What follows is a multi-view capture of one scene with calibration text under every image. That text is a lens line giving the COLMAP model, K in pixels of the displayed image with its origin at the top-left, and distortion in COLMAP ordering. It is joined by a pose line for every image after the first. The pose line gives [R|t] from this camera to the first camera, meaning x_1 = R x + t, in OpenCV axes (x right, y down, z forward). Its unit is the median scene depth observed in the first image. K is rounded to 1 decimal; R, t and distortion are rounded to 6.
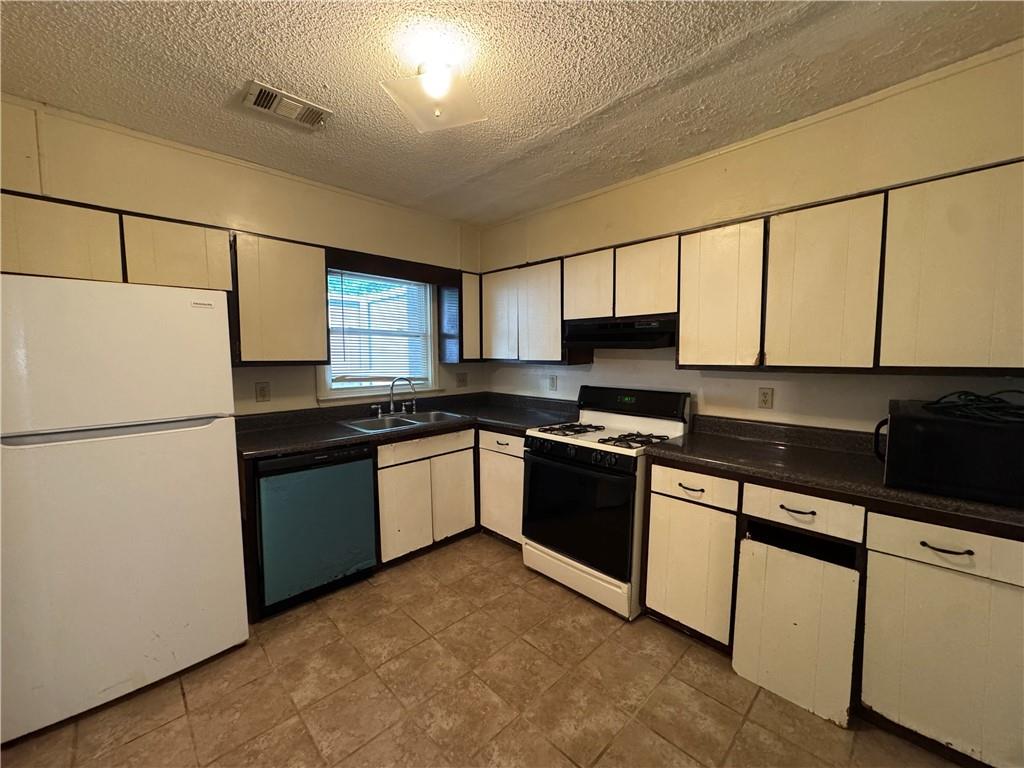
lens RADIAL K [[407.7, 0, 510.3], [0, 407.7, 382.3], [0, 0, 1]] dist [-0.000563, 0.000008]
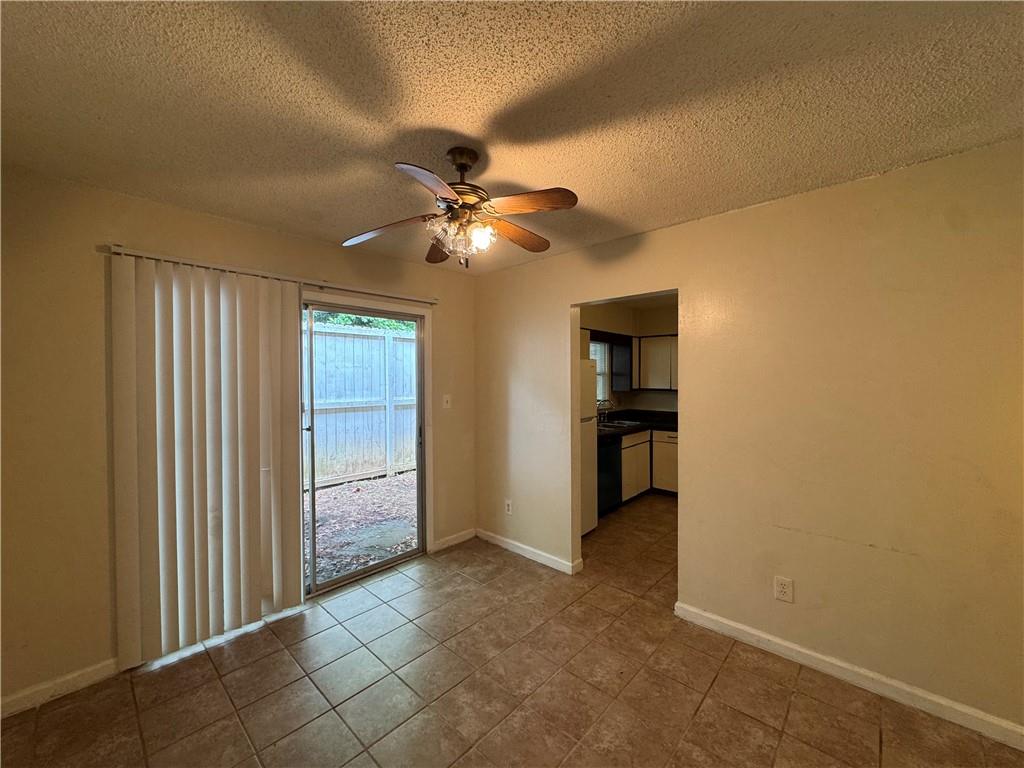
lens RADIAL K [[407.7, 0, 514.4], [0, 407.7, 384.9], [0, 0, 1]] dist [-0.000563, 0.000008]
pose [[0.998936, -0.008265, 0.045382, -0.728806], [0.010967, 0.998160, -0.059636, 0.022740], [-0.044806, 0.060071, 0.997188, -0.681685]]
